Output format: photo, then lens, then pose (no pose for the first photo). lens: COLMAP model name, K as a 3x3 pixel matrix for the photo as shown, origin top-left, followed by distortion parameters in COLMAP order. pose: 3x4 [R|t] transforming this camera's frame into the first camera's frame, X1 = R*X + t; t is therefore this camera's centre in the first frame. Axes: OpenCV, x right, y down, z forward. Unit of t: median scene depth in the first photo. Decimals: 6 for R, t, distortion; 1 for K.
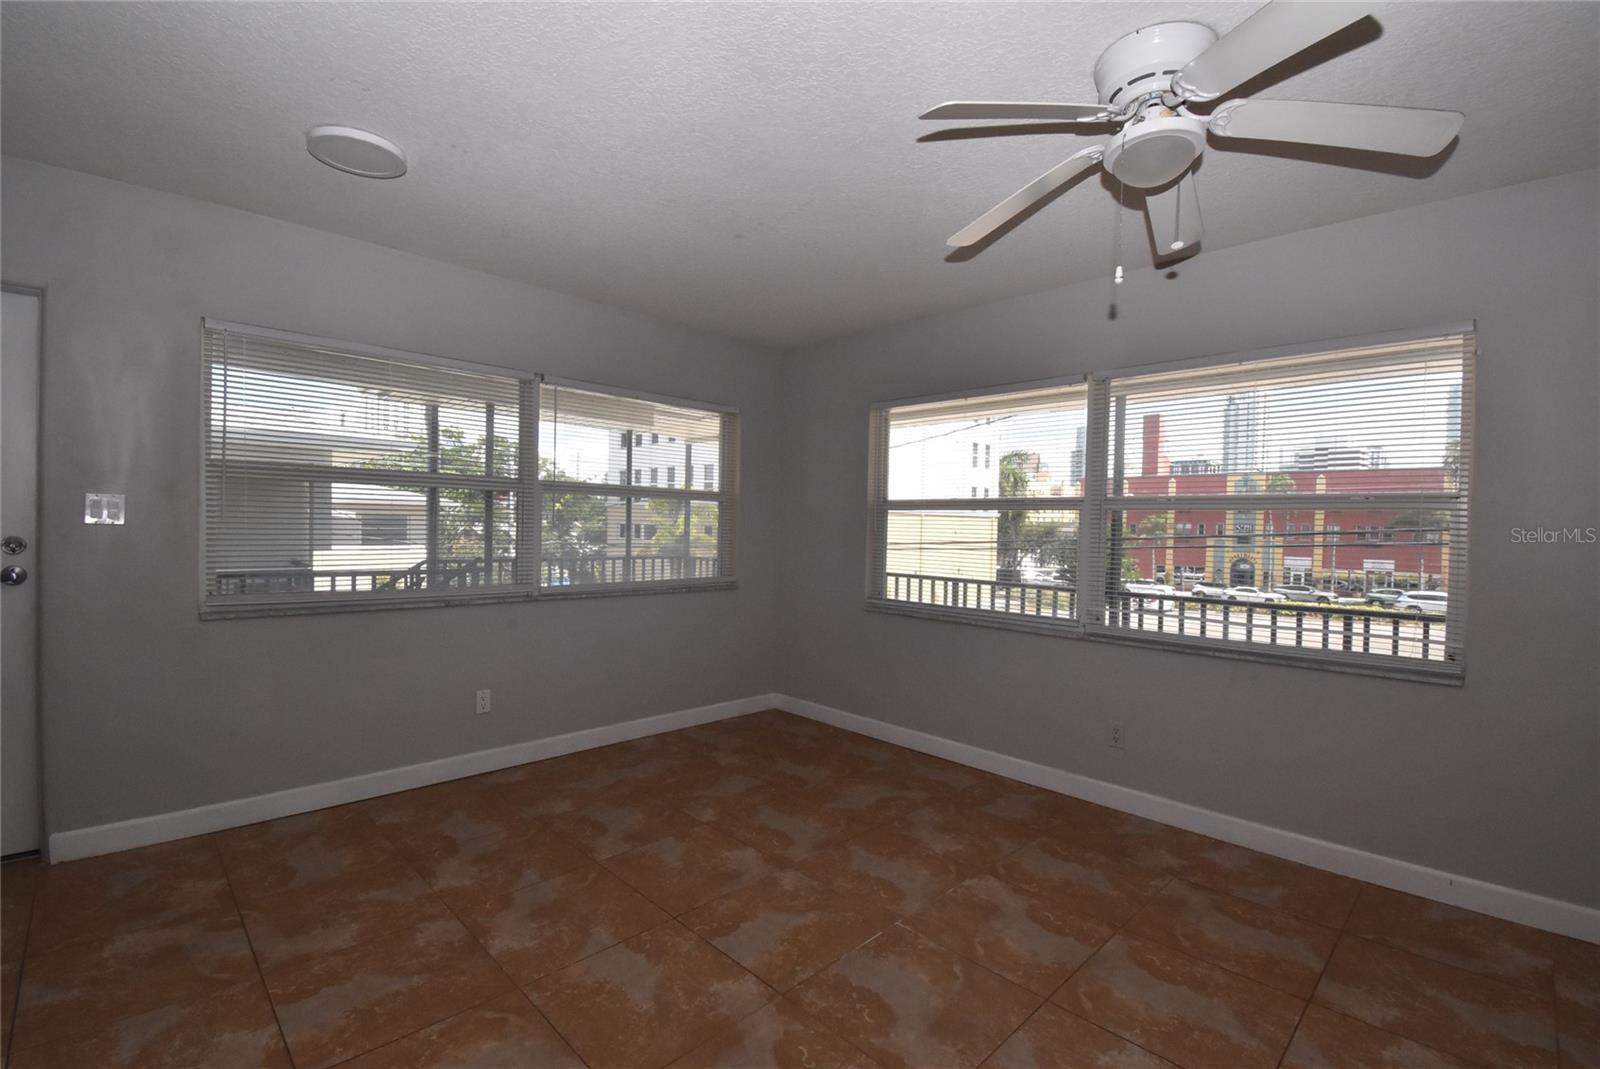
lens RADIAL K [[702.2, 0, 800.0], [0, 702.2, 534.5], [0, 0, 1]] dist [0.020817, -0.026038]
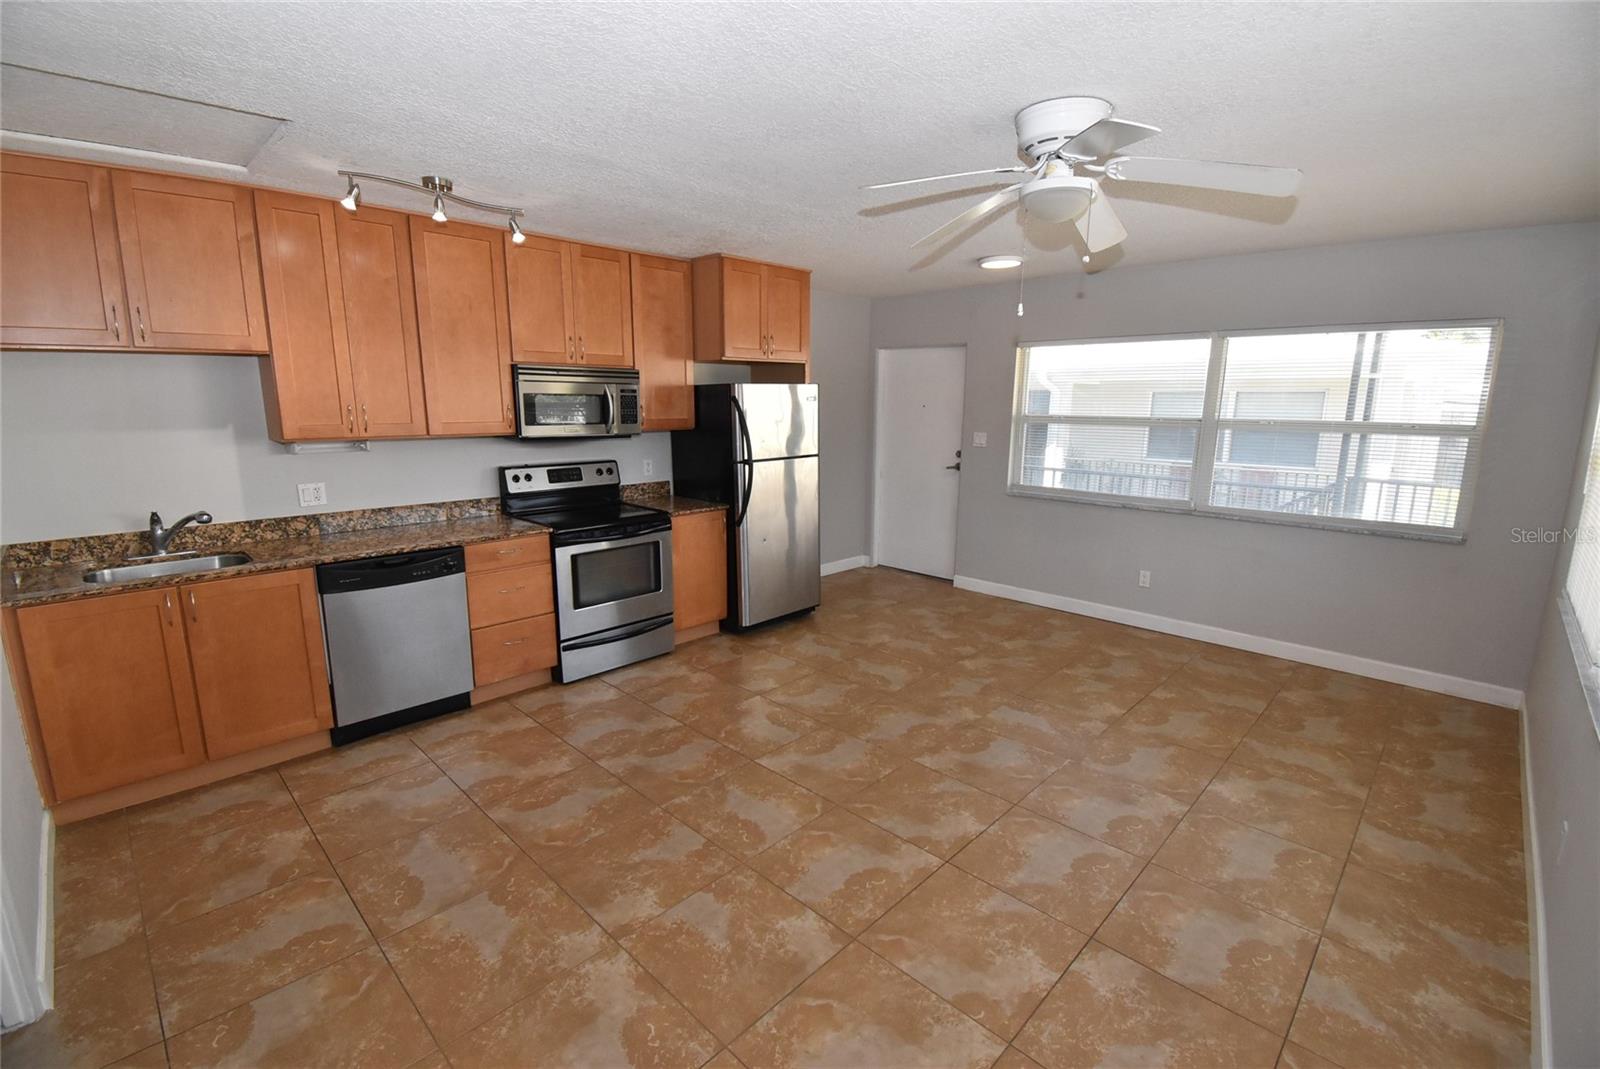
lens RADIAL K [[702.2, 0, 800.0], [0, 702.2, 534.5], [0, 0, 1]] dist [0.020817, -0.026038]
pose [[0.023890, 0.168289, -0.985448, 1.178492], [-0.016121, 0.985666, 0.167936, -0.101722], [0.999585, 0.011875, 0.026261, 0.340556]]
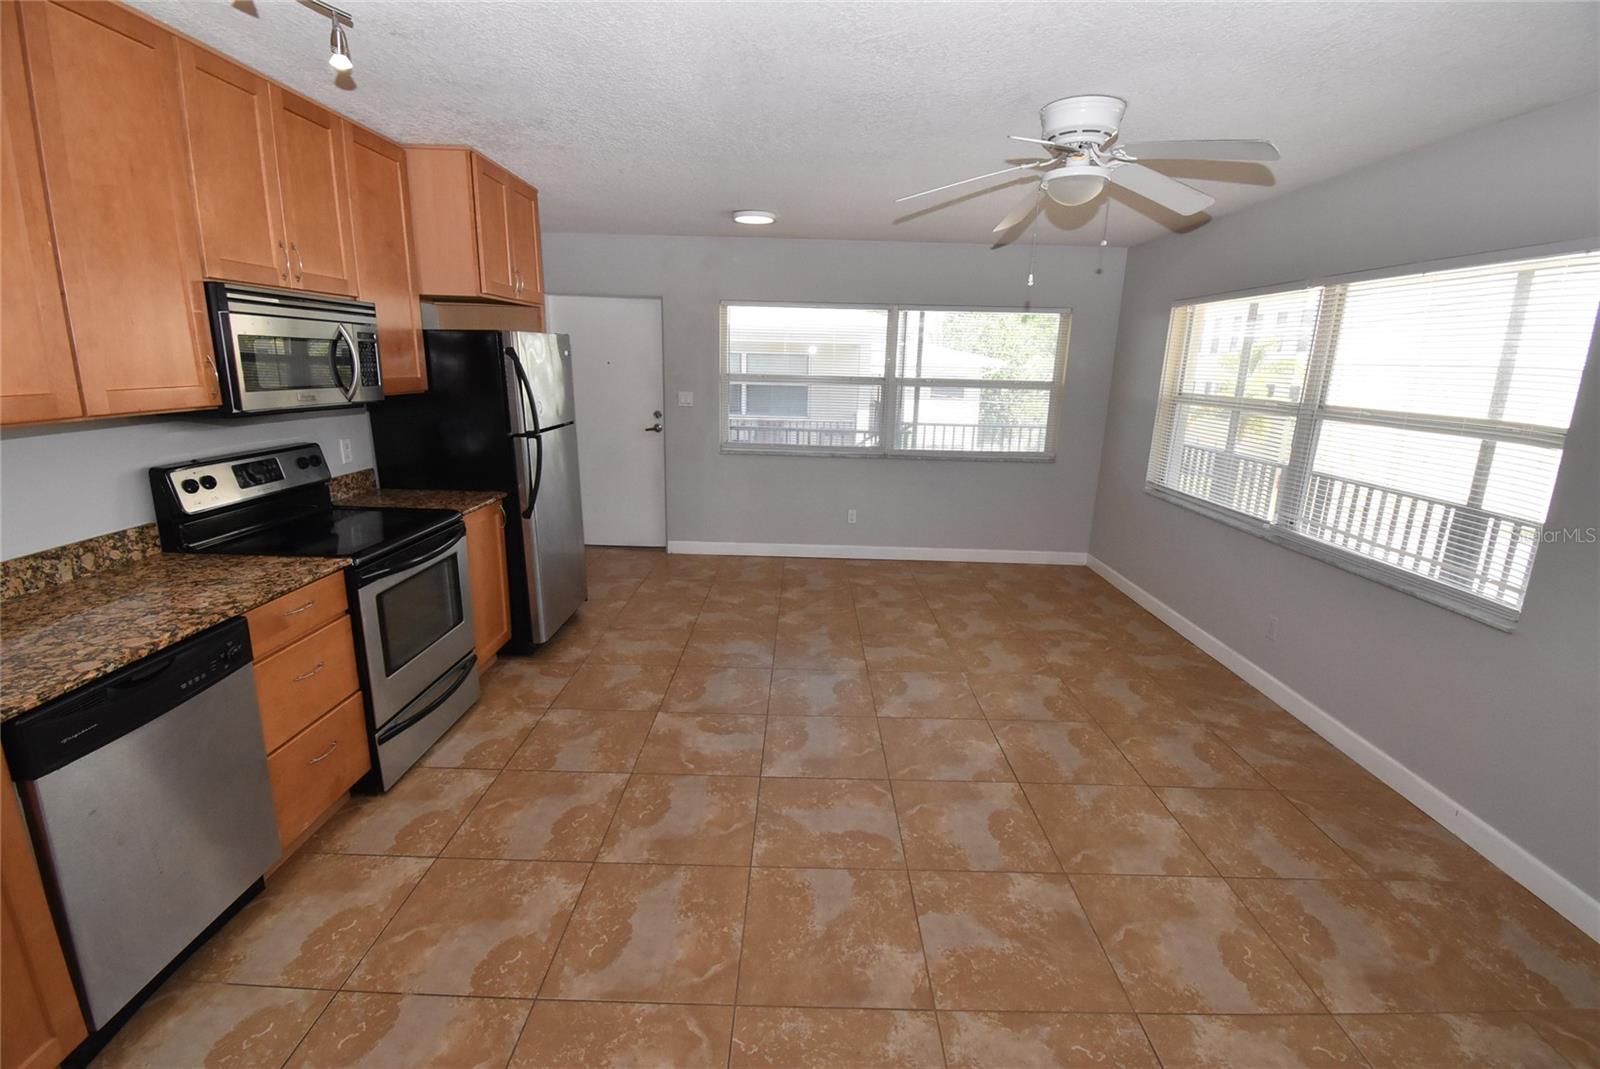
lens RADIAL K [[702.2, 0, 800.0], [0, 702.2, 534.5], [0, 0, 1]] dist [0.020817, -0.026038]
pose [[0.707340, 0.163710, -0.687654, 0.778690], [-0.017584, 0.976586, 0.214408, -0.095641], [0.706654, -0.139568, 0.693657, -0.307327]]
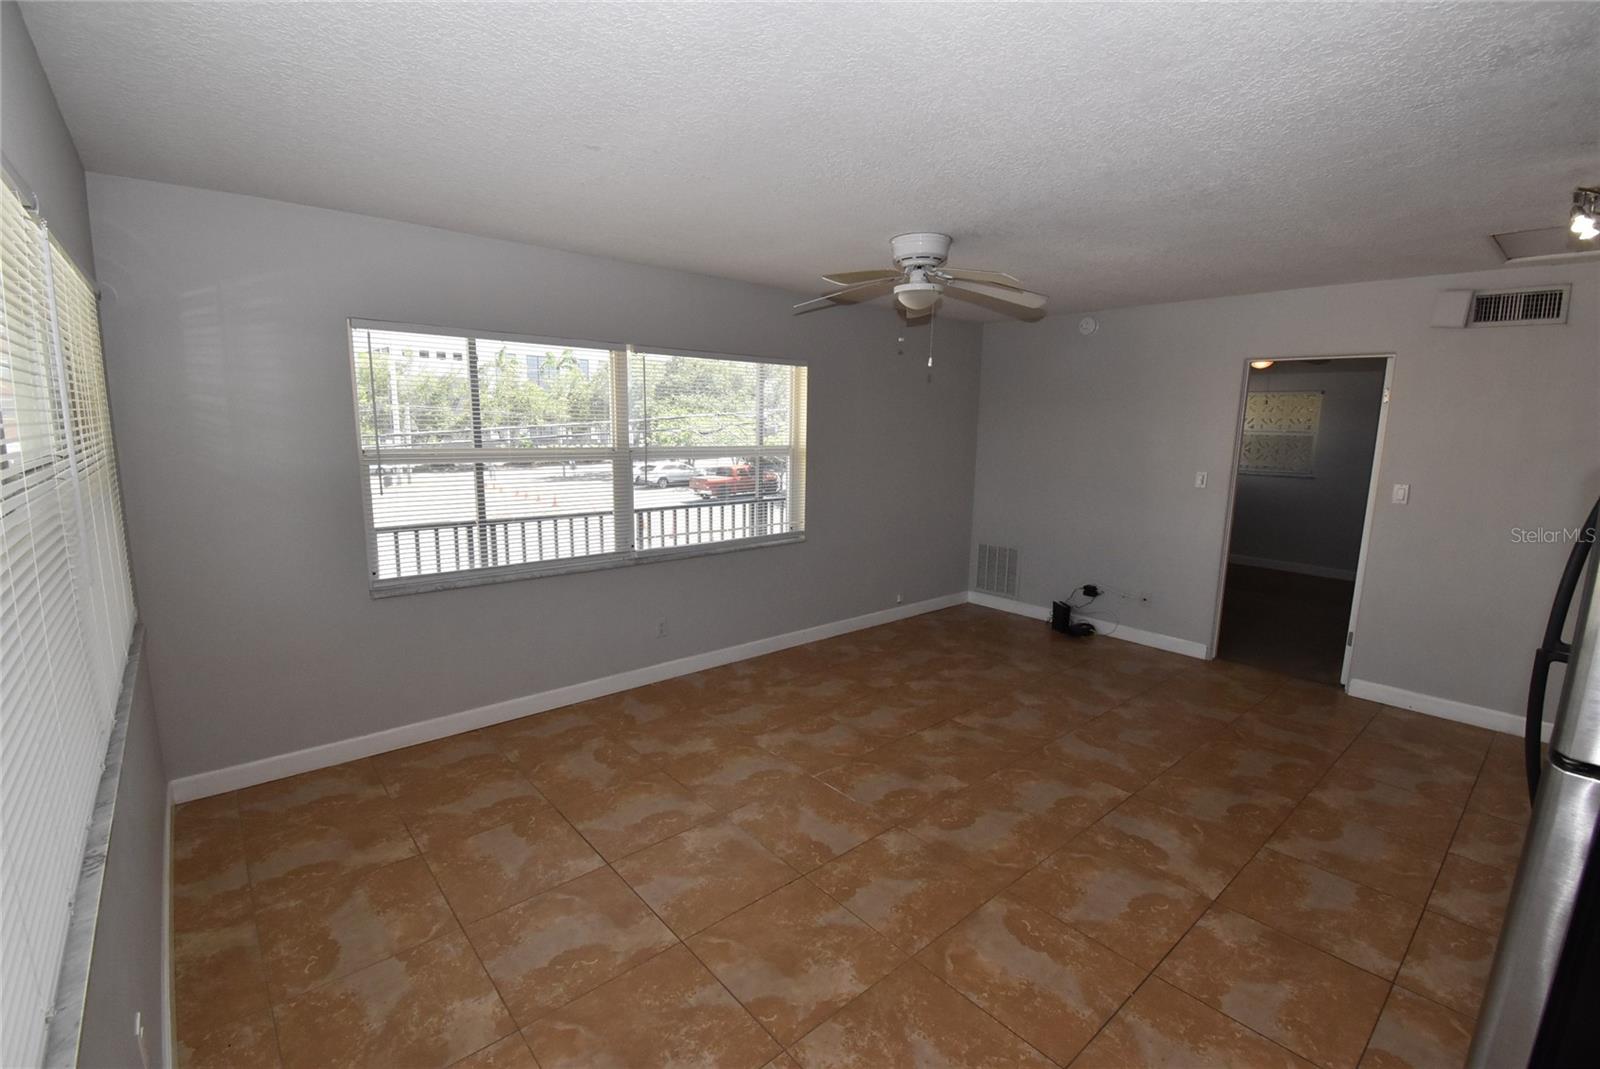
lens RADIAL K [[702.2, 0, 800.0], [0, 702.2, 534.5], [0, 0, 1]] dist [0.020817, -0.026038]
pose [[0.065928, -0.181560, 0.981167, -0.968296], [-0.004134, 0.983249, 0.182223, -0.161769], [-0.997816, -0.016069, 0.064074, 0.769495]]
